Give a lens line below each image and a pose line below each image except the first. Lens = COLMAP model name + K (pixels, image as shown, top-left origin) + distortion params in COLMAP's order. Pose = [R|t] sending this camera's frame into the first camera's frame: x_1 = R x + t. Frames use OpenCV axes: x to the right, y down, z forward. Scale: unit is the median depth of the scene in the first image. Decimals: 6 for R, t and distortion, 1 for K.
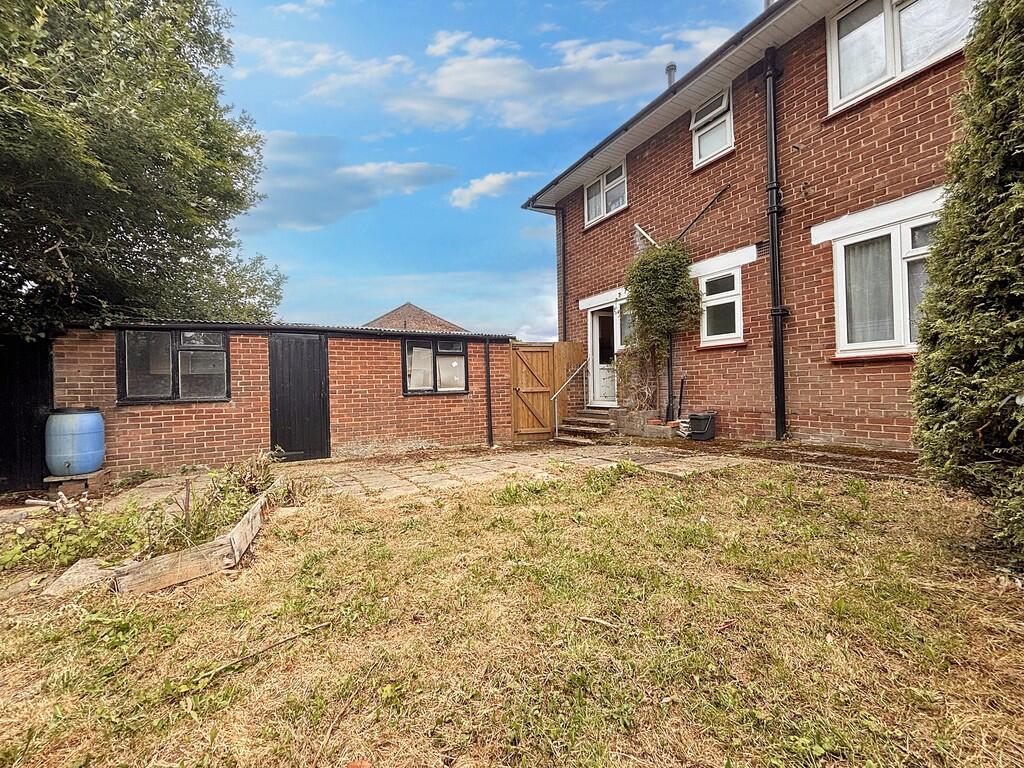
lens RADIAL K [[407.9, 0, 511.4], [0, 407.9, 385.5], [0, 0, 1]] dist [0.003168, 0.000422]
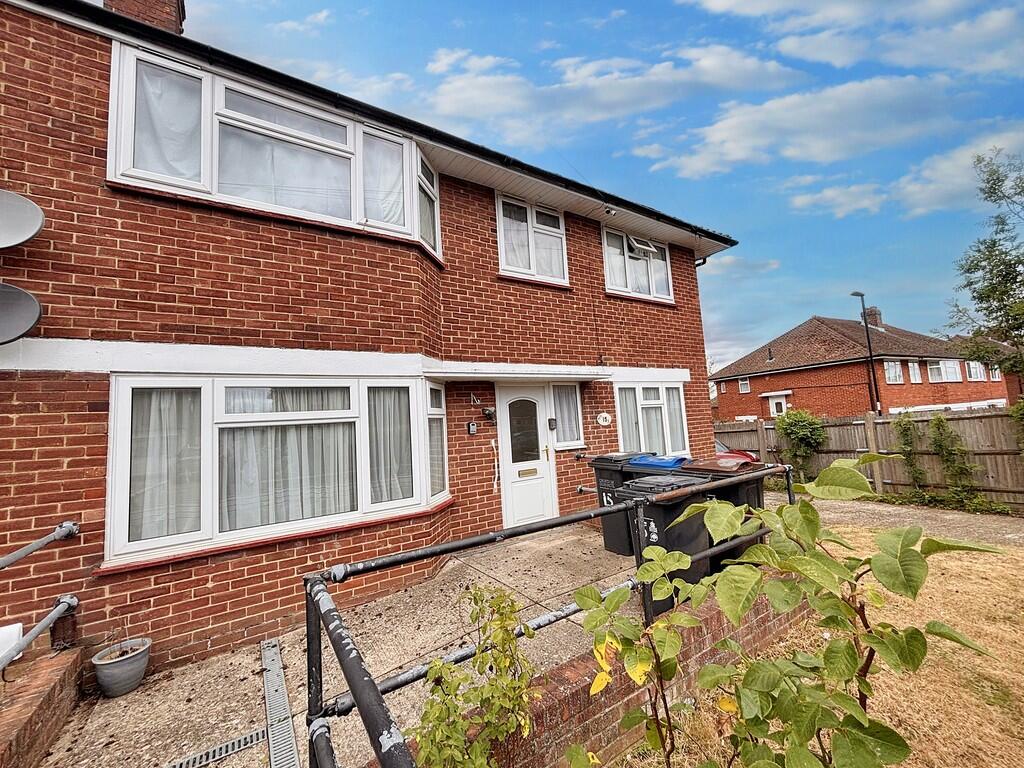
lens RADIAL K [[407.9, 0, 511.4], [0, 407.9, 385.5], [0, 0, 1]] dist [0.003168, 0.000422]
pose [[-0.089343, 0.160070, 0.983054, -0.487605], [0.065452, 0.985811, -0.154571, -0.080687], [-0.993848, 0.050533, -0.098552, 1.203543]]
